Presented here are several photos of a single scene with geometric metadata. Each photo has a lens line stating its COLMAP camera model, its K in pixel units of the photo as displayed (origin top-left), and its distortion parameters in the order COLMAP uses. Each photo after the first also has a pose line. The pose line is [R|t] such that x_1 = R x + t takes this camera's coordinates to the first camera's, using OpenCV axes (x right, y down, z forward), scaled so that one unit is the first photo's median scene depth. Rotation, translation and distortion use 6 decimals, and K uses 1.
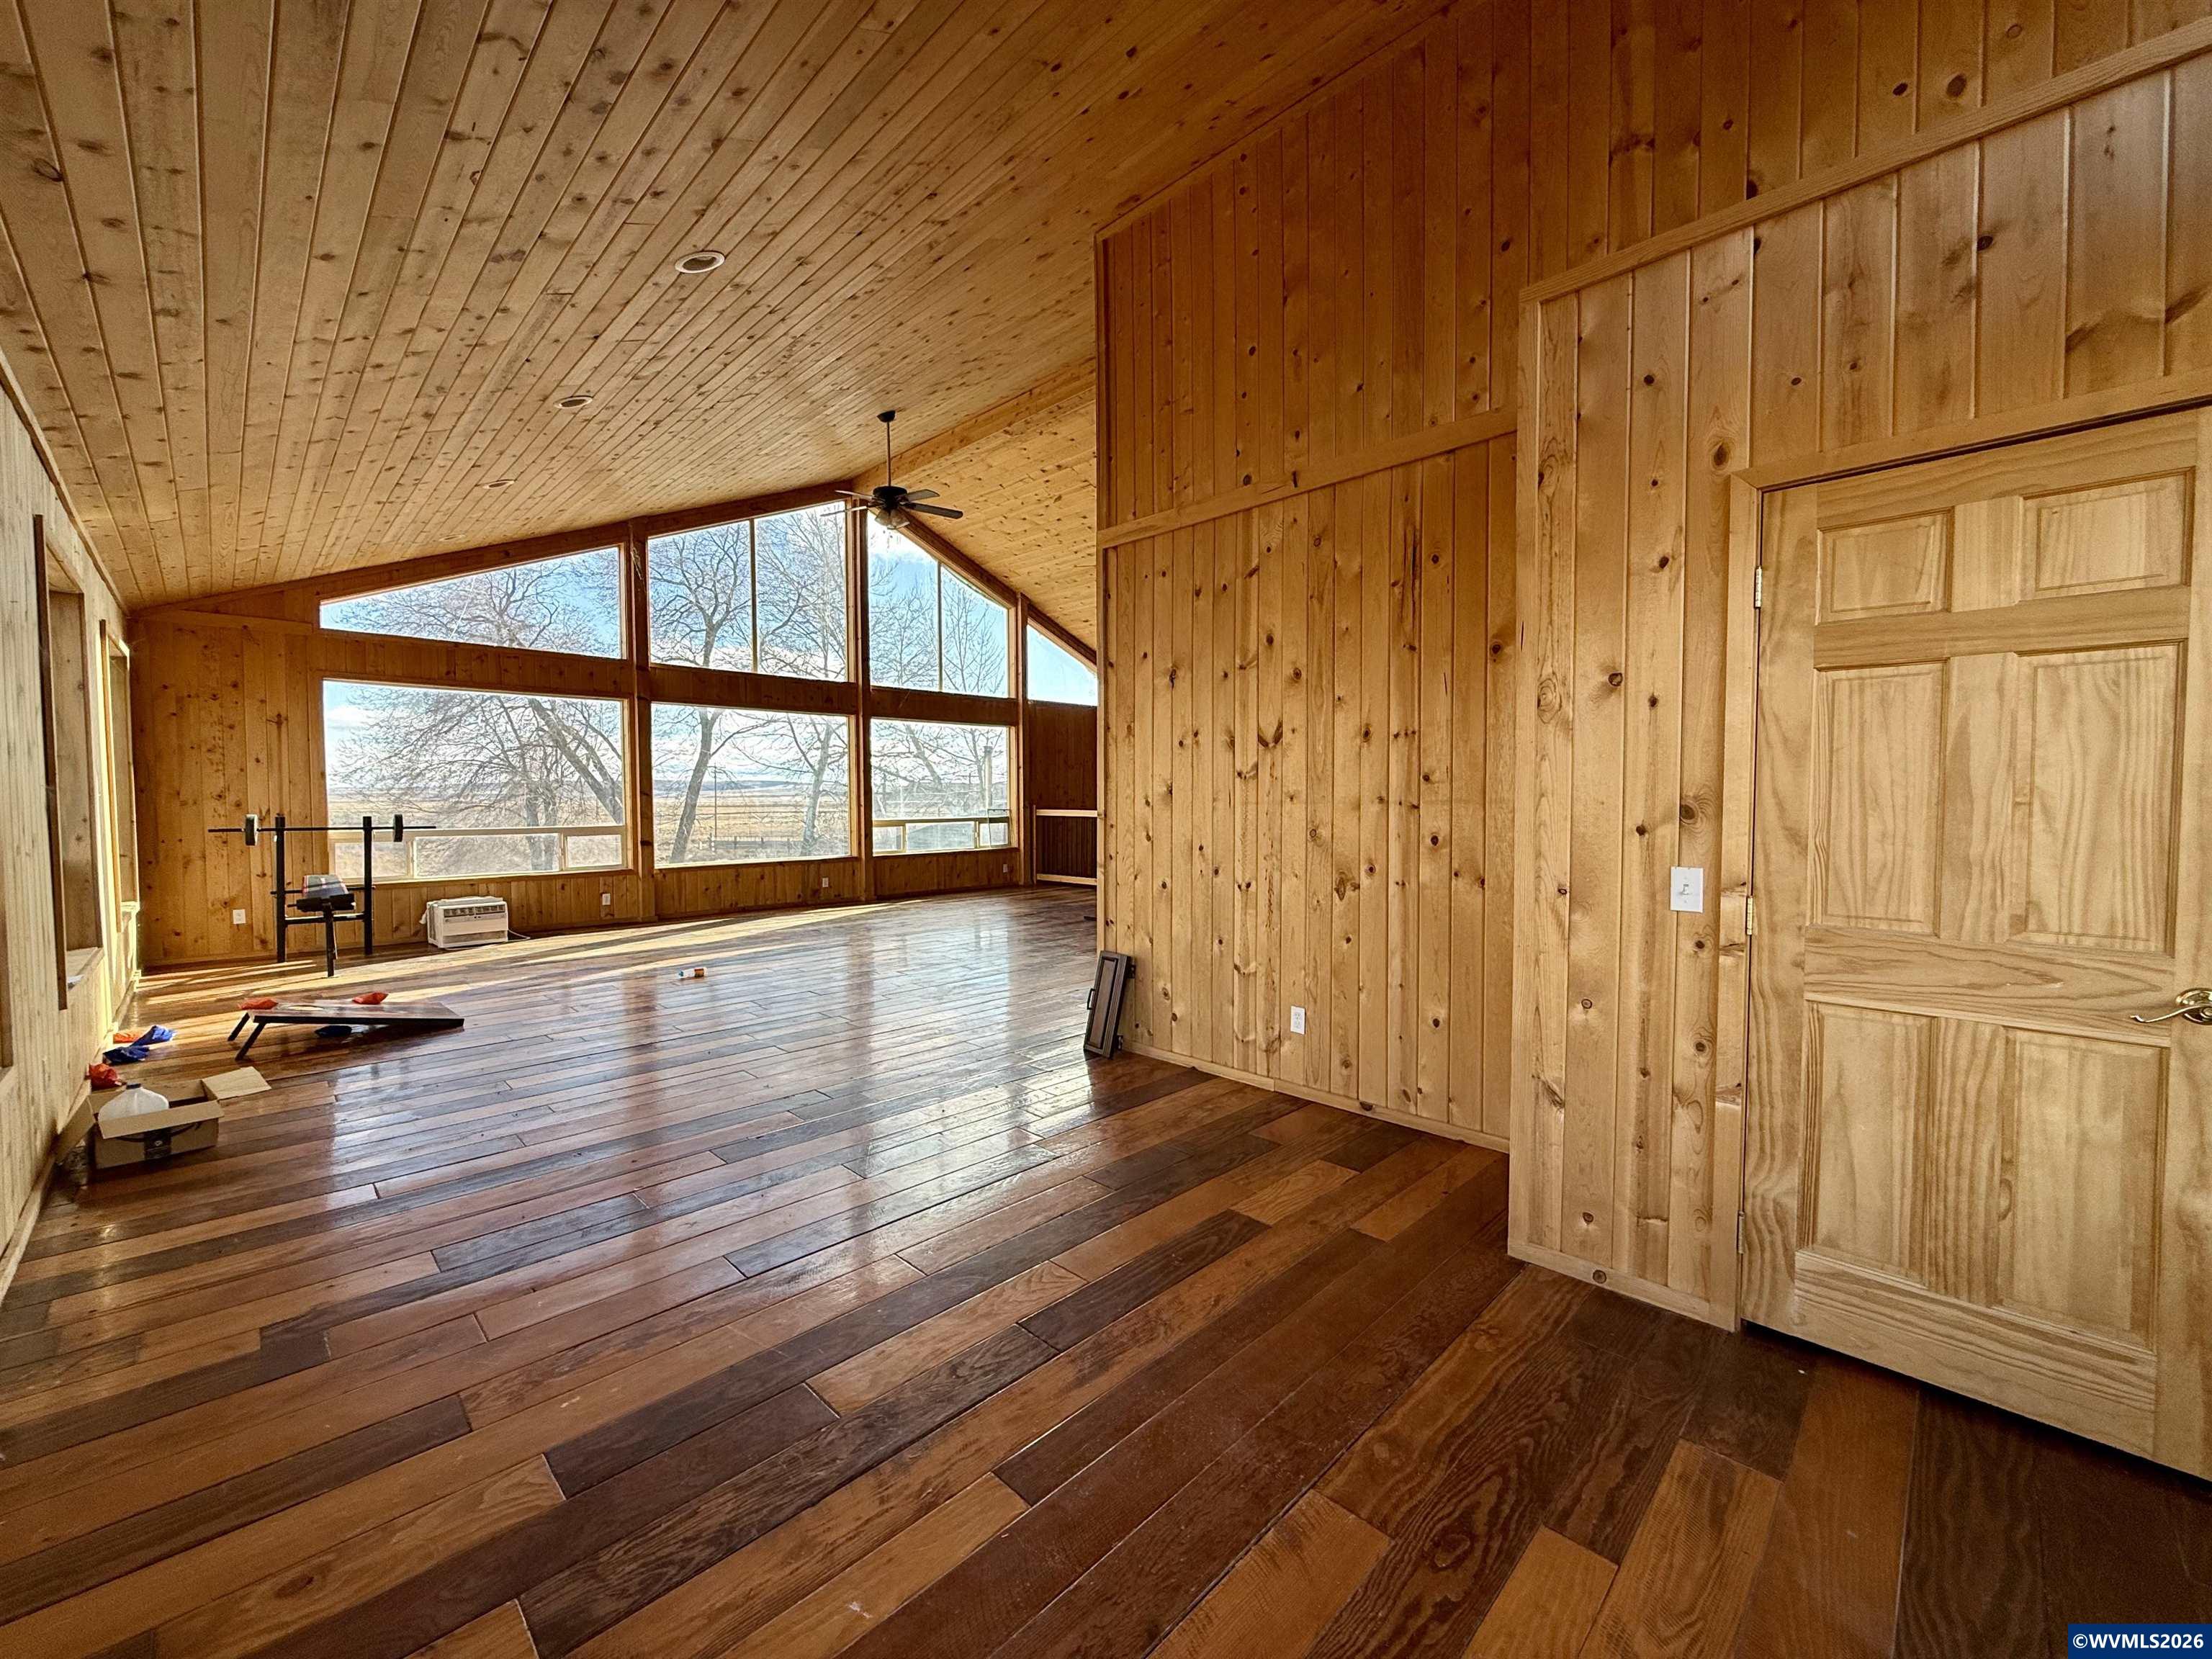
lens RADIAL K [[879.6, 0, 1106.7], [0, 879.6, 827.9], [0, 0, 1]] dist [-0.000011, -0.000805]
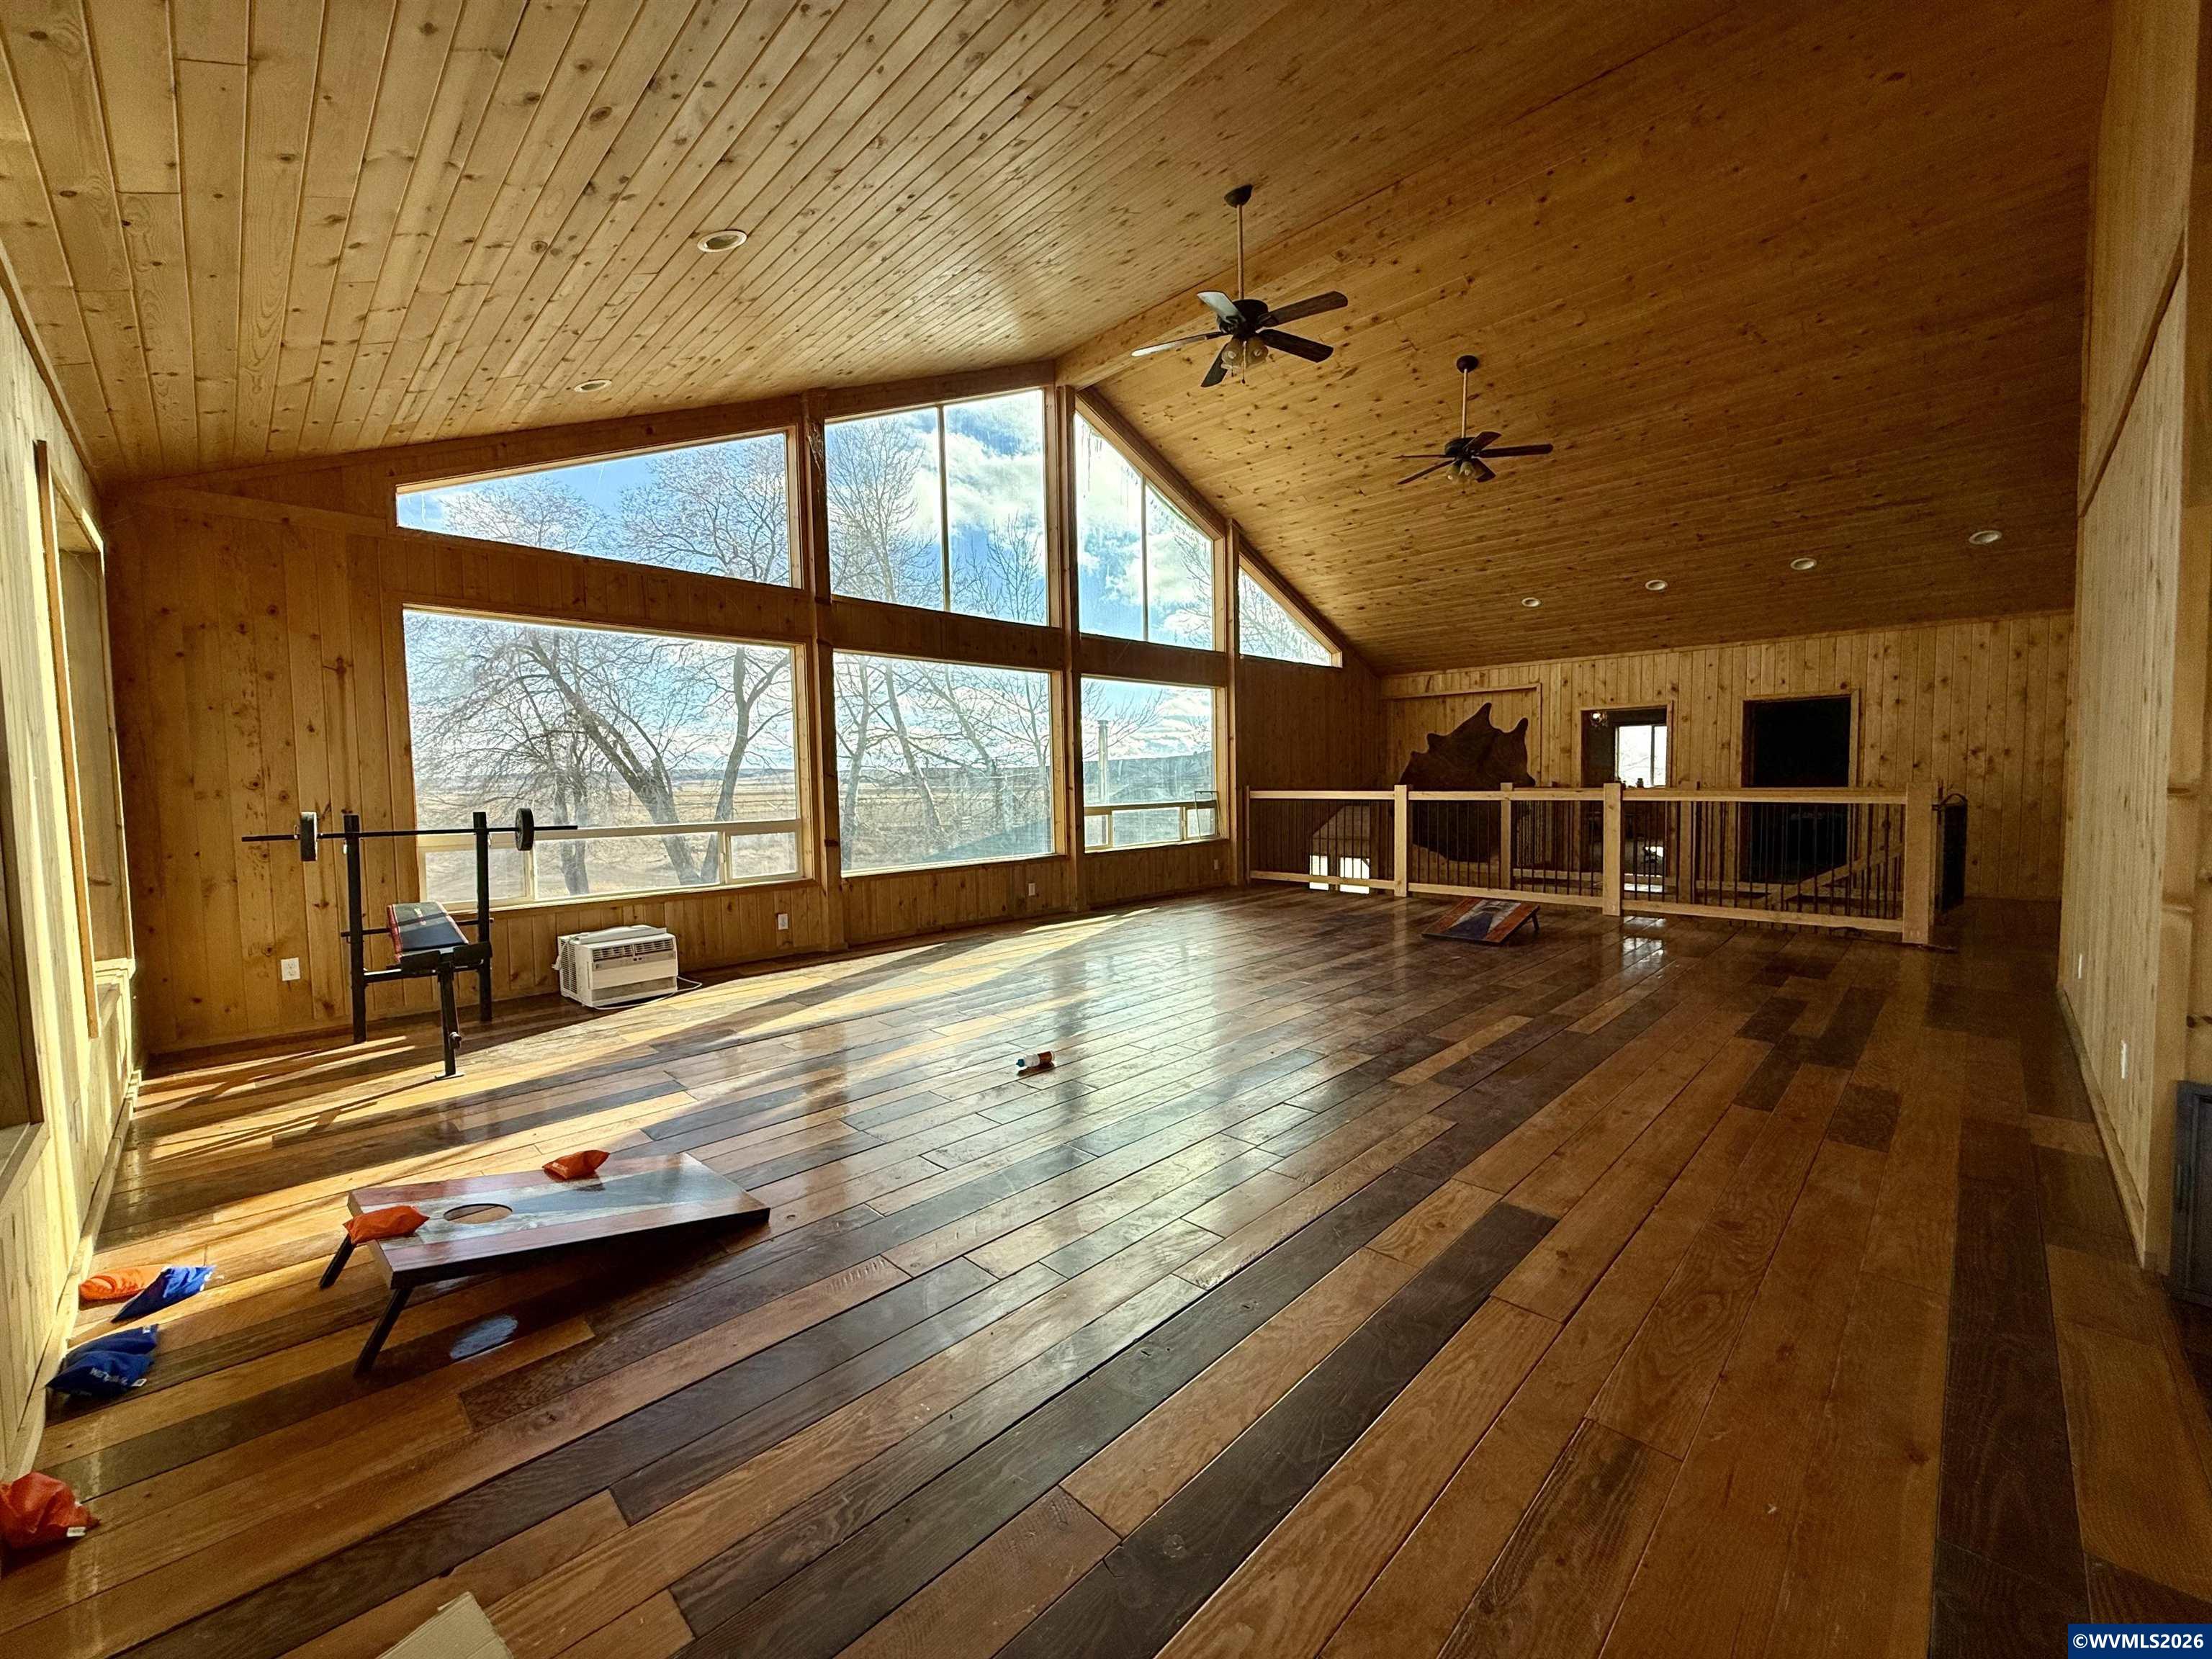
lens RADIAL K [[879.6, 0, 1106.1], [0, 879.6, 828.6], [0, 0, 1]] dist [-0.000011, -0.000805]
pose [[0.999902, -0.013605, -0.003206, -0.293534], [0.013666, 0.999711, 0.019764, -0.005957], [0.002937, -0.019805, 0.999800, 0.273023]]
